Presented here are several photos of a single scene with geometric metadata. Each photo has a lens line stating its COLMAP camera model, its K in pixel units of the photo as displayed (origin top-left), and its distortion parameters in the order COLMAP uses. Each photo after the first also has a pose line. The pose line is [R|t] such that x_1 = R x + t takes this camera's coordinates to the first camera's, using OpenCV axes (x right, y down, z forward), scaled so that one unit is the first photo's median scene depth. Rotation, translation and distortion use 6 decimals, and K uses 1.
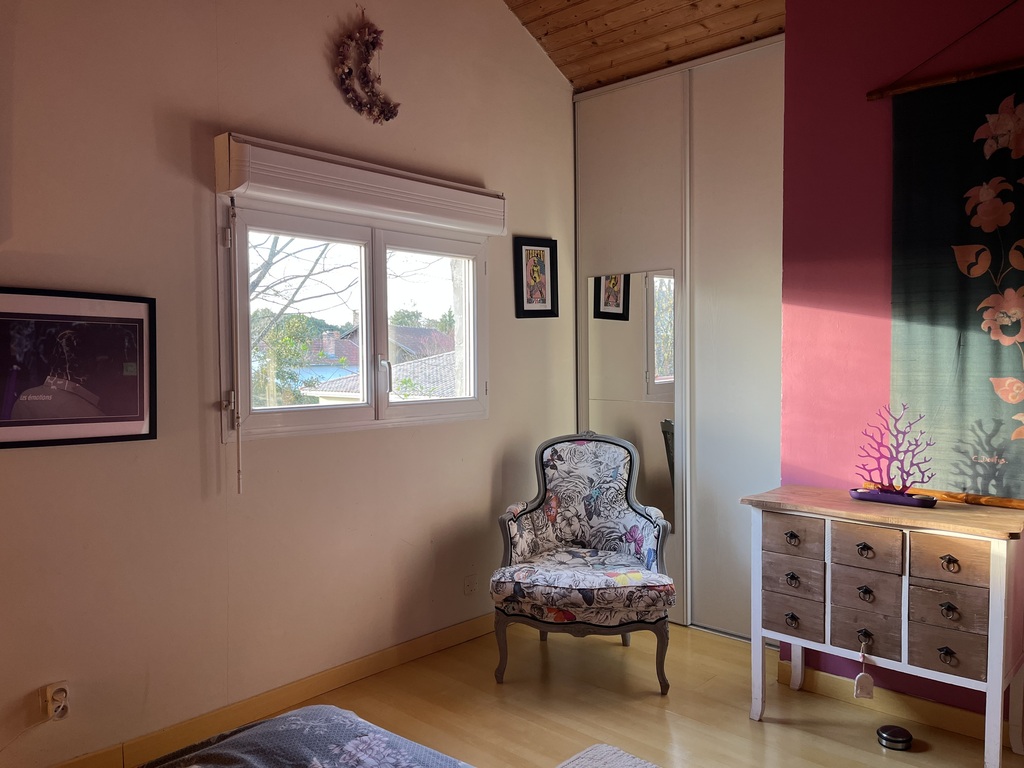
lens RADIAL K [[778.3, 0, 512.0], [0, 778.3, 384.0], [0, 0, 1]] dist [0.003439, 0.002173]
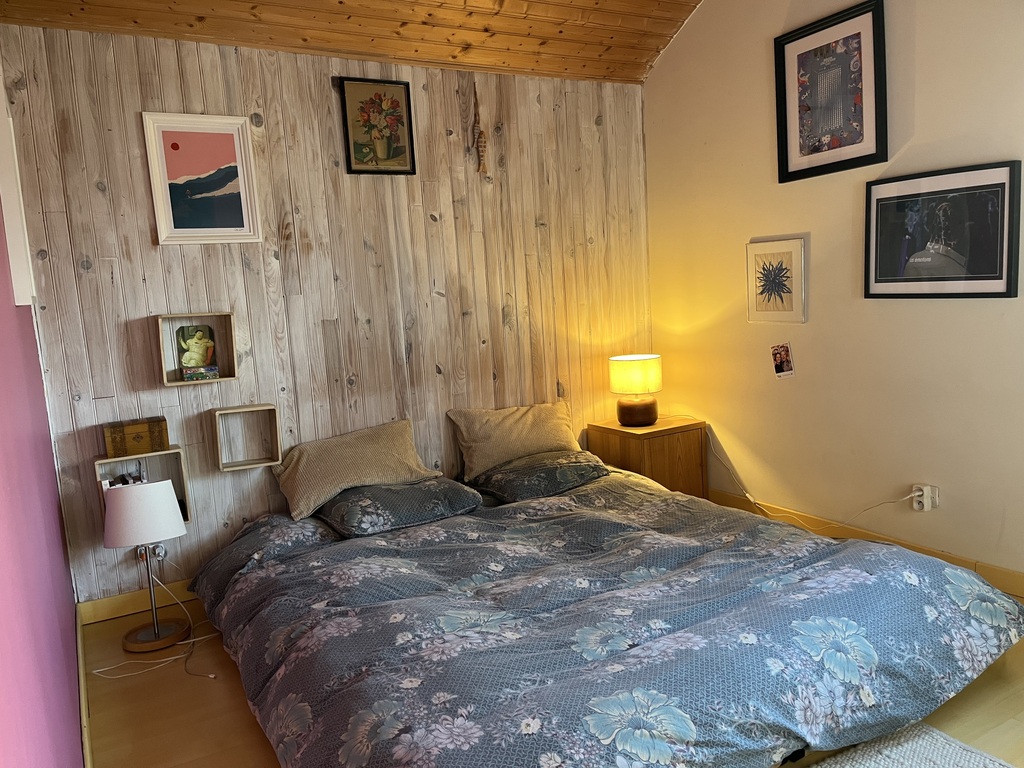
lens RADIAL K [[778.3, 0, 512.0], [0, 778.3, 384.0], [0, 0, 1]] dist [0.003439, 0.002173]
pose [[-0.290747, 0.147730, -0.945326, 0.806782], [0.038677, 0.989015, 0.142662, 0.010331], [0.956018, 0.004917, -0.293267, 0.718869]]
